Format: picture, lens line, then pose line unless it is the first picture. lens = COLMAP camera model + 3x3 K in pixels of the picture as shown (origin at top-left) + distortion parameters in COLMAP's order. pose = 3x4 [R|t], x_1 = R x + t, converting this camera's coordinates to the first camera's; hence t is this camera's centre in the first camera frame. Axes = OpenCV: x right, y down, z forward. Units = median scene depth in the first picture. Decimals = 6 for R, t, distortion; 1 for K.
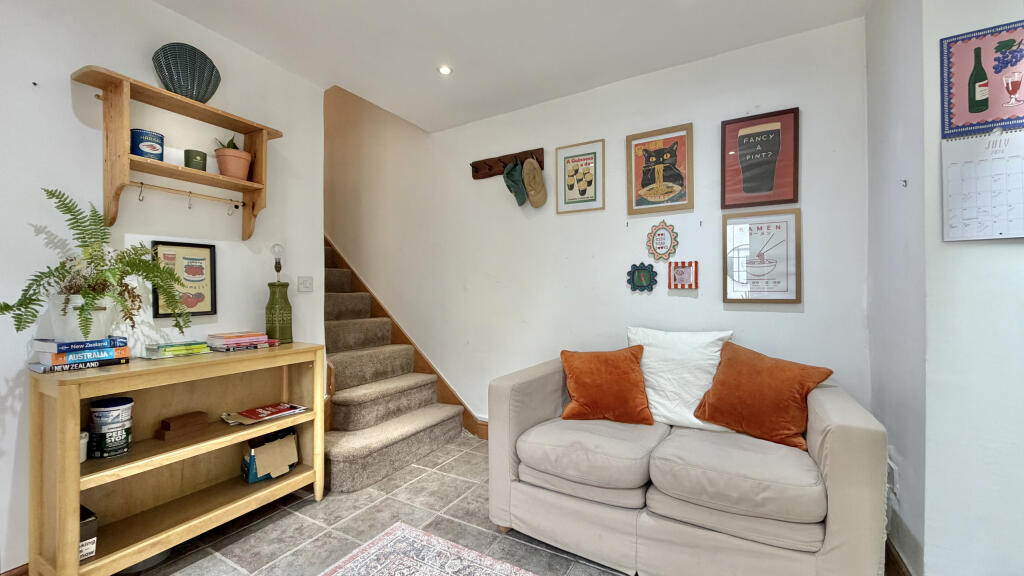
lens RADIAL K [[408.2, 0, 510.0], [0, 408.2, 289.5], [0, 0, 1]] dist [0.000721, 0.000025]
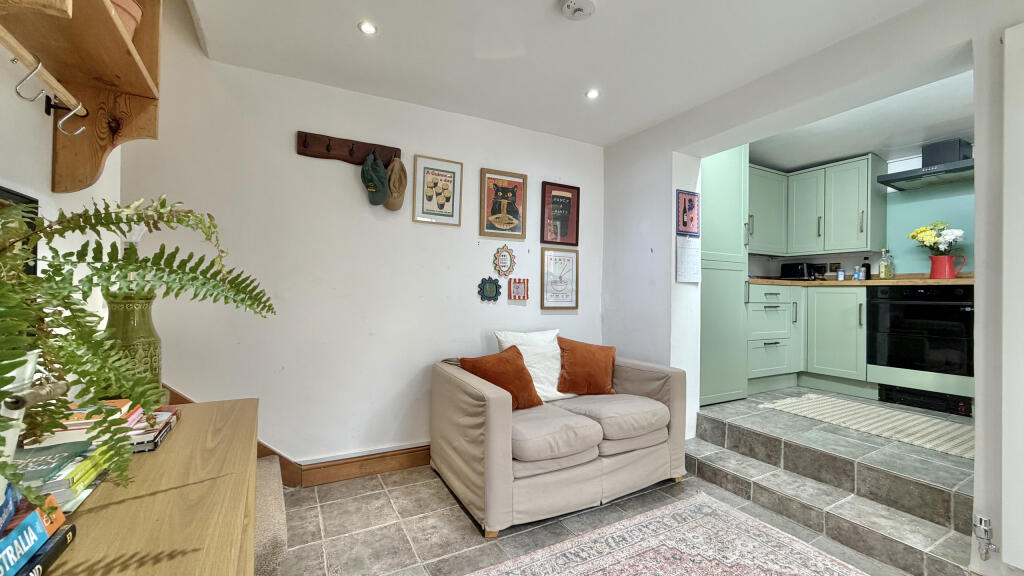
lens RADIAL K [[408.2, 0, 510.0], [0, 408.2, 289.5], [0, 0, 1]] dist [0.000721, 0.000025]
pose [[0.521570, 0.014384, 0.853088, -0.693263], [-0.020800, 0.999775, -0.004140, -0.026933], [-0.852955, -0.015585, 0.521751, 0.335397]]
